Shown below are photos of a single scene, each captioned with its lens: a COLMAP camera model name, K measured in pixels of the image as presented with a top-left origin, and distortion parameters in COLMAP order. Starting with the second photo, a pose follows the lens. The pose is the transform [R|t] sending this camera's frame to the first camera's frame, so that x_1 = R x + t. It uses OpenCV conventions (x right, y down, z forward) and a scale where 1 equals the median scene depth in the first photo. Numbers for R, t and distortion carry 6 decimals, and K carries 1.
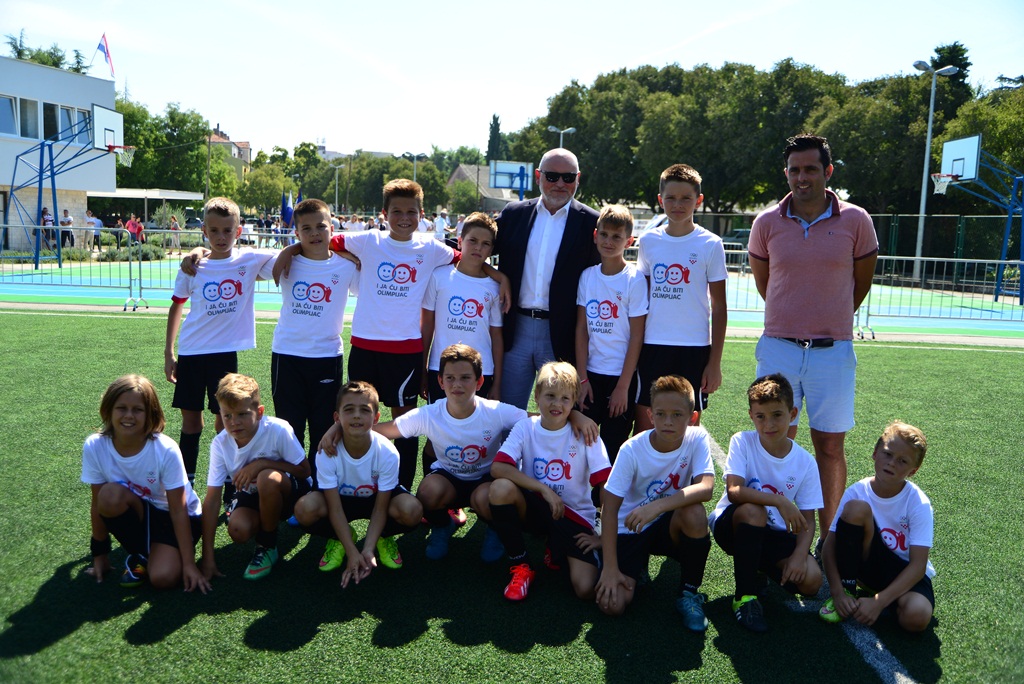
lens RADIAL K [[930.2, 0, 512.0], [0, 930.2, 342.0], [0, 0, 1]] dist [-0.004917, -0.008690]
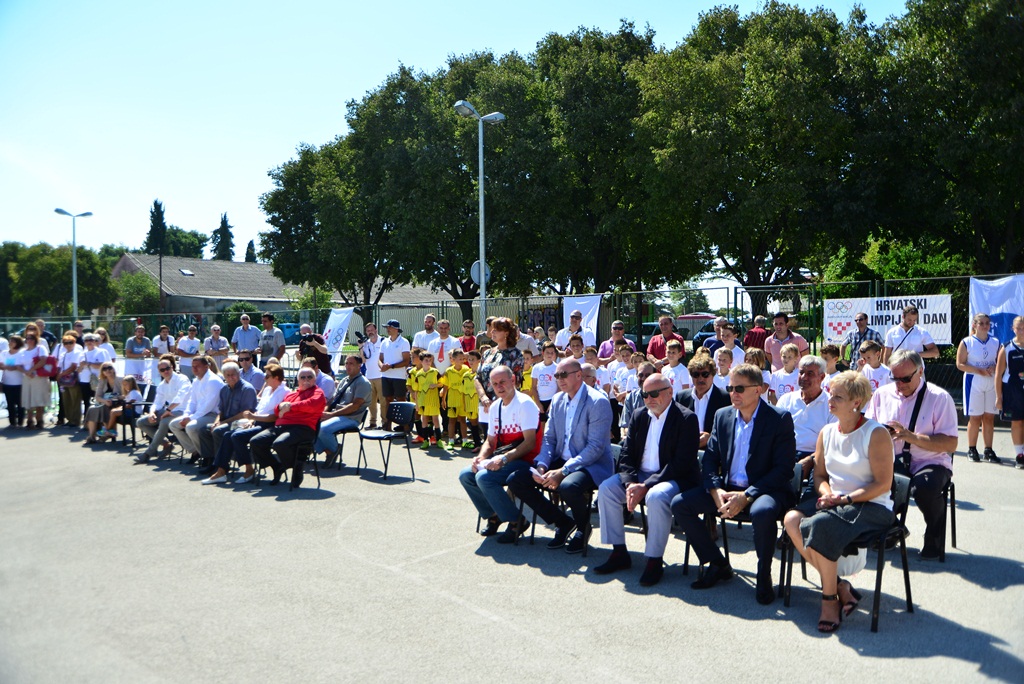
lens RADIAL K [[791.1, 0, 508.3], [0, 791.1, 363.6], [0, 0, 1]] dist [-0.002326, -0.004410]
pose [[0.908582, -0.058791, 0.413549, -0.048080], [0.088702, 0.994621, -0.053483, -0.043729], [-0.408181, 0.085276, 0.908910, 0.327789]]
